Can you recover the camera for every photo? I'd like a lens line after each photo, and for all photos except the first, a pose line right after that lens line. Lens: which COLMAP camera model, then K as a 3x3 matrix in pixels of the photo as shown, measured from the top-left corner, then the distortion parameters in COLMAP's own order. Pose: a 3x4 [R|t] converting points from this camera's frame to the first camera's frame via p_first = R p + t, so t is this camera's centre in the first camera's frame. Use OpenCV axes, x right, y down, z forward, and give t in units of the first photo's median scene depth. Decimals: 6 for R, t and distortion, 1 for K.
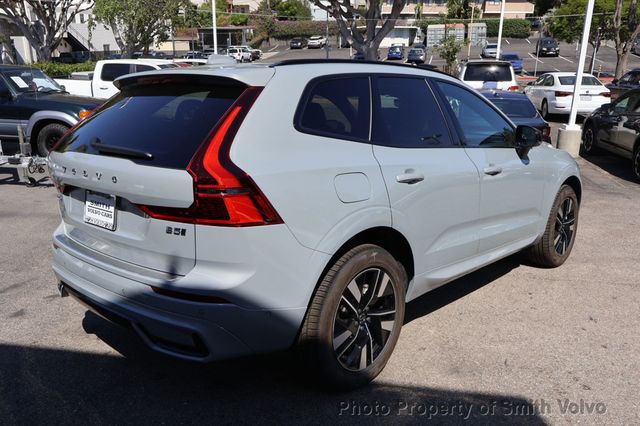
lens RADIAL K [[543.9, 0, 316.0], [0, 543.9, 218.0], [0, 0, 1]] dist [0.011298, -0.011924]
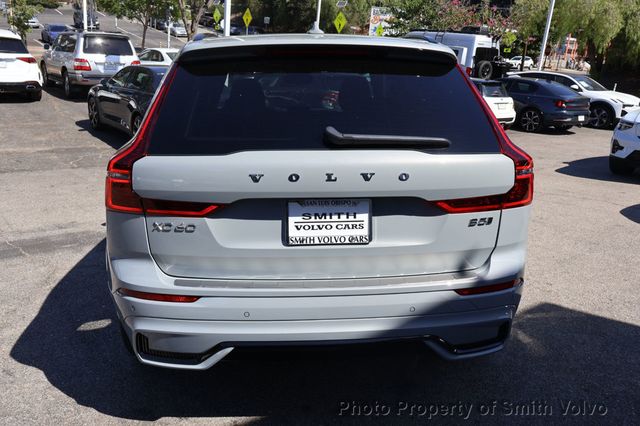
lens RADIAL K [[543.9, 0, 319.4], [0, 543.9, 210.1], [0, 0, 1]] dist [0.011298, -0.011924]
pose [[0.657847, -0.168127, 0.734147, -0.999254], [0.145363, 0.984781, 0.095269, -0.110472], [-0.738991, 0.044045, 0.672274, 0.524394]]
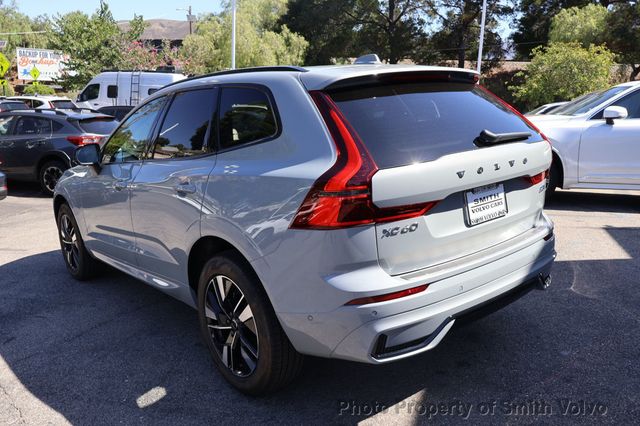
lens RADIAL K [[543.9, 0, 318.3], [0, 543.9, 212.7], [0, 0, 1]] dist [0.011298, -0.011924]
pose [[0.094616, -0.191186, 0.976983, -1.461417], [0.267818, 0.950093, 0.159987, -0.252346], [-0.958812, 0.246516, 0.141097, 1.230747]]
